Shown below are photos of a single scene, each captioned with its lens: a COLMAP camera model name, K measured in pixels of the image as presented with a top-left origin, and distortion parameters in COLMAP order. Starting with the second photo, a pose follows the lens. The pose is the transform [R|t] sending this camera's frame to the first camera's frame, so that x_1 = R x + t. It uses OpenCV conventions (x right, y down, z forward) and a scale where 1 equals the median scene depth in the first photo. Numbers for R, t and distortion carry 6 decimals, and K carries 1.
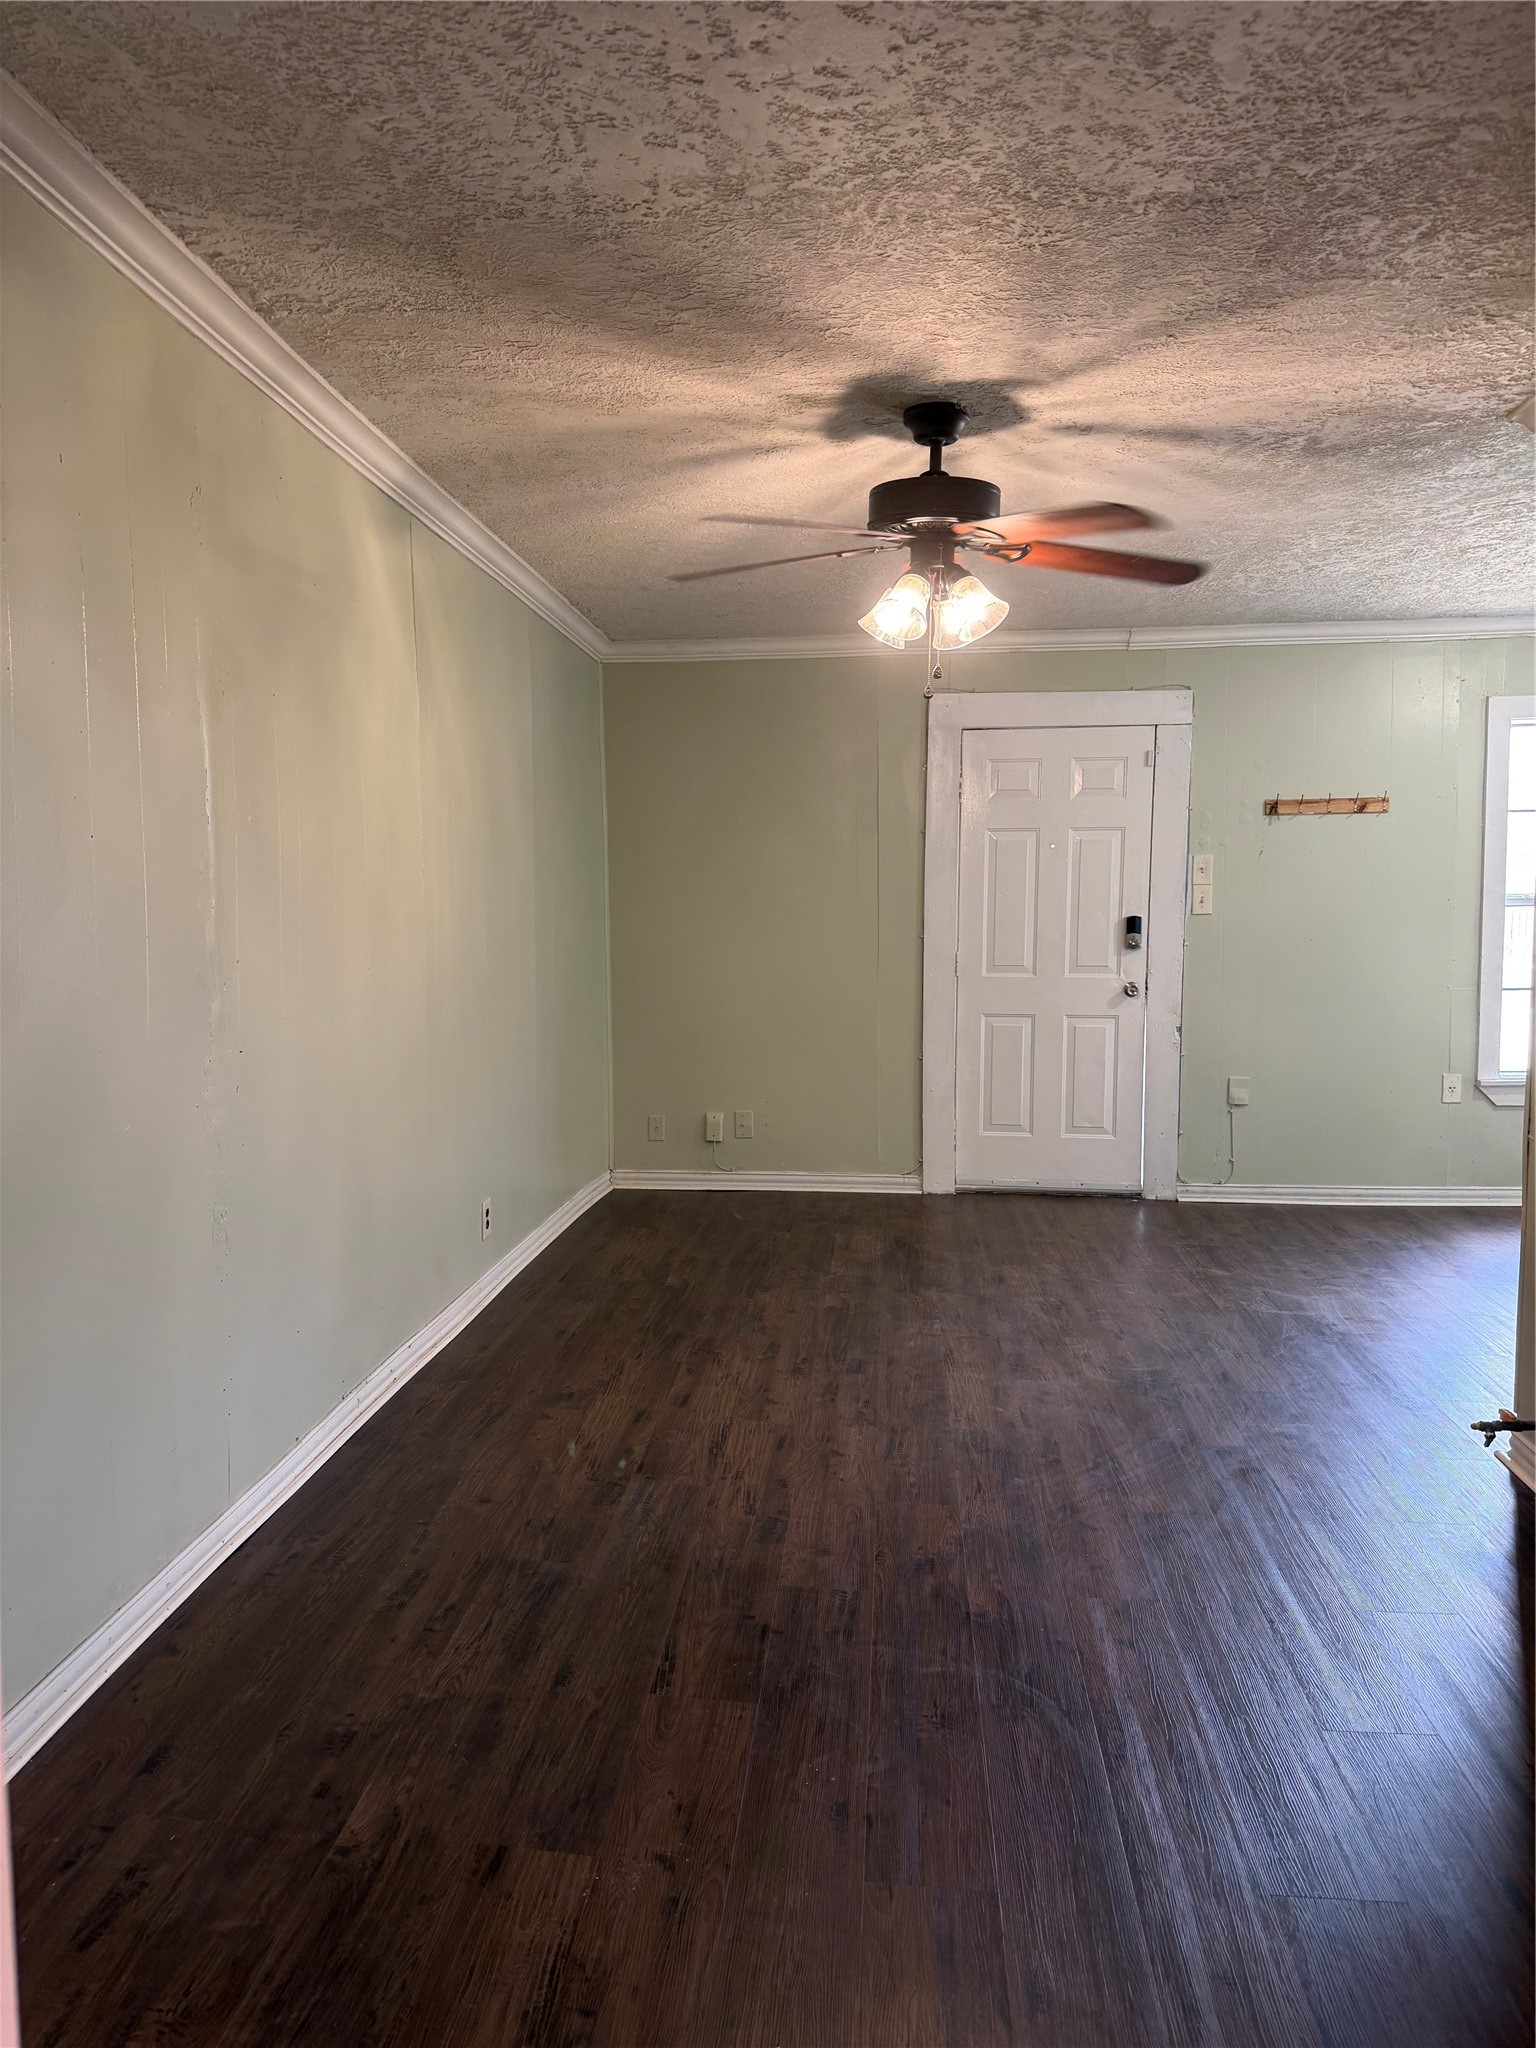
lens RADIAL K [[1414.9, 0, 801.7], [0, 1414.9, 999.8], [0, 0, 1]] dist [0.133947, -0.069455]
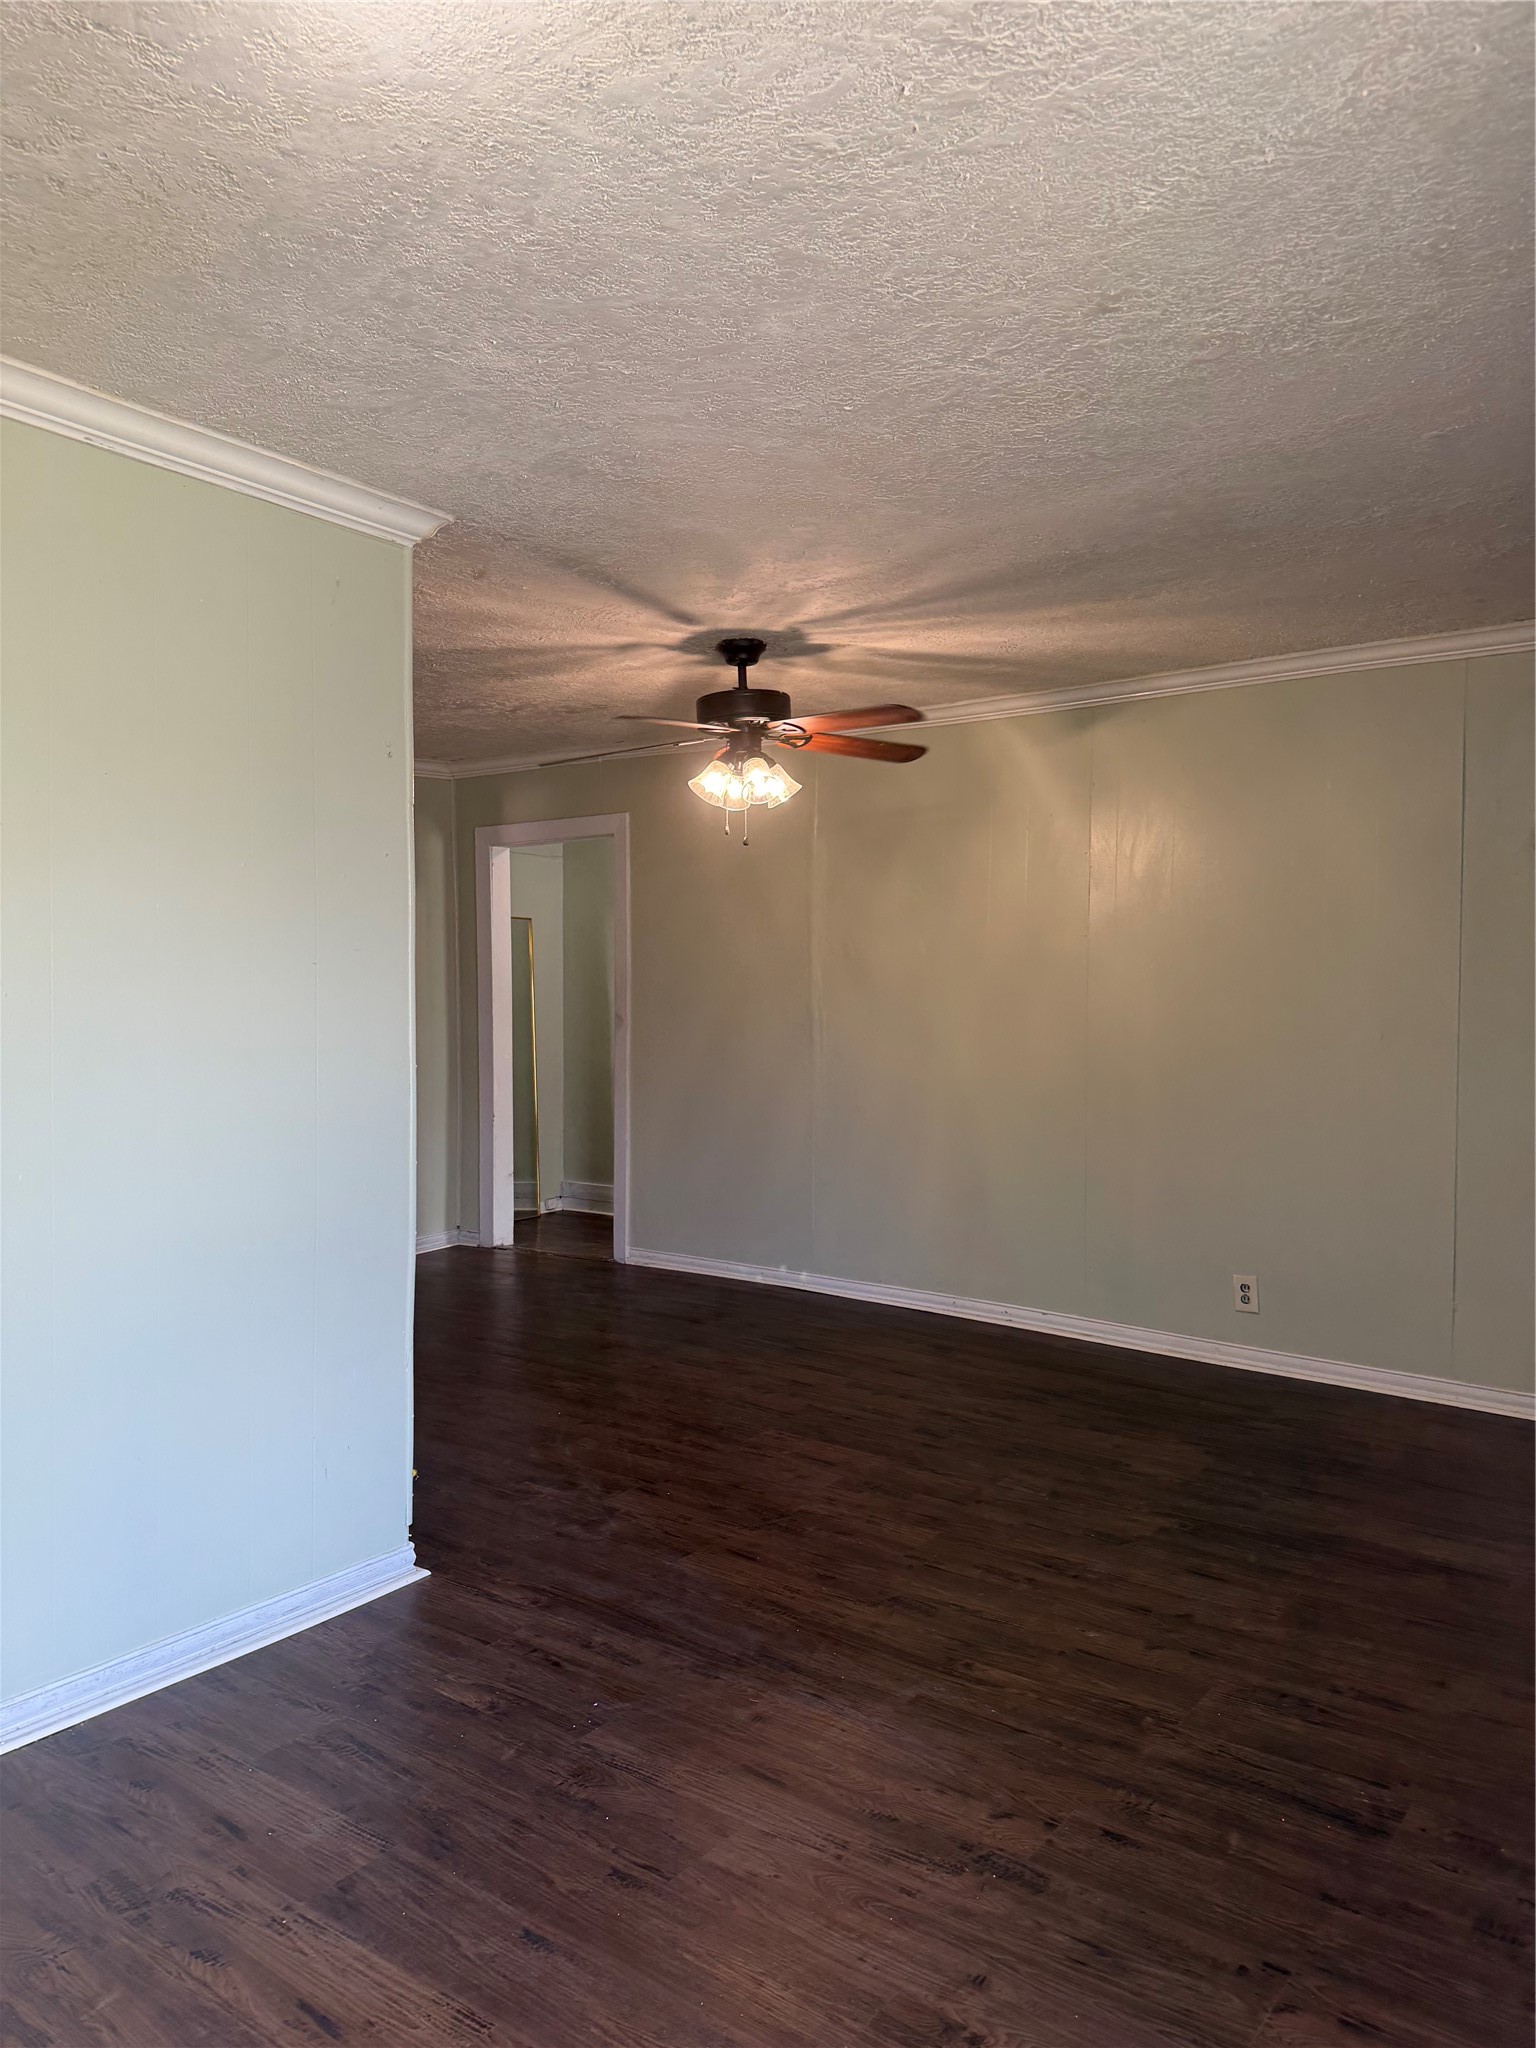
lens RADIAL K [[1427.3, 0, 768.0], [0, 1427.3, 1024.0], [0, 0, 1]] dist [0.124543, -0.127256]
pose [[-0.543117, 0.023117, -0.839339, 0.838494], [-0.060321, 0.995964, 0.066463, -0.093934], [0.837488, 0.086727, -0.539530, 1.212673]]
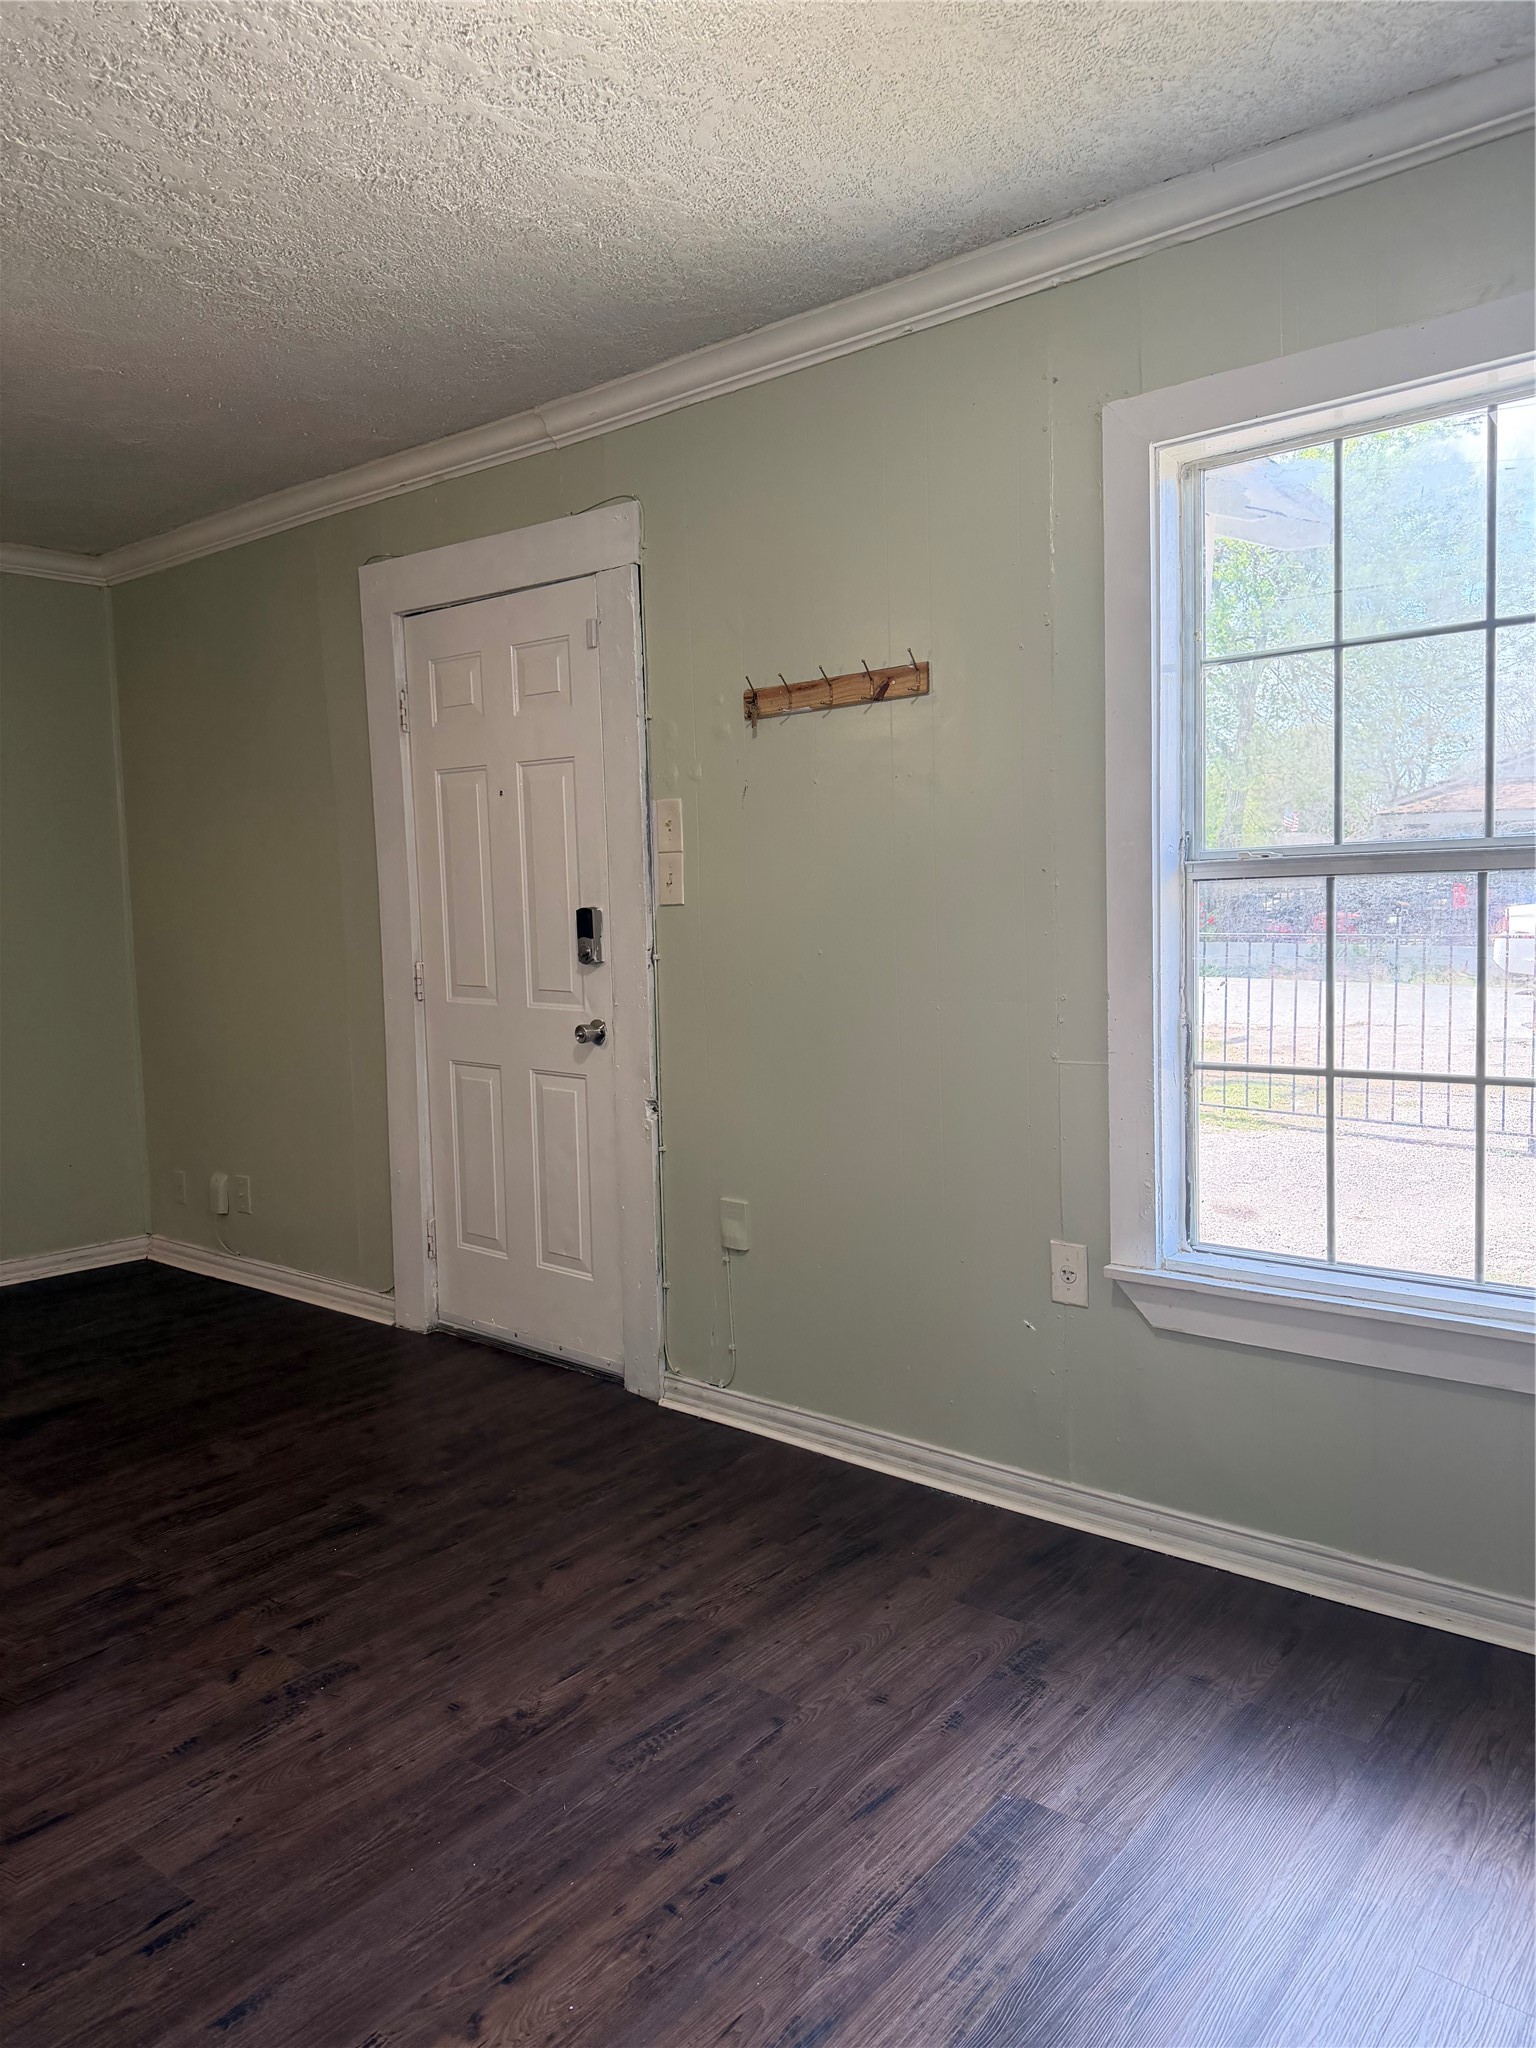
lens RADIAL K [[1414.9, 0, 801.7], [0, 1414.9, 999.8], [0, 0, 1]] dist [0.133947, -0.069455]
pose [[0.815894, 0.029717, -0.577437, 0.824131], [-0.026516, 0.999551, 0.013975, -0.040294], [0.577593, 0.003909, 0.816315, 0.734376]]
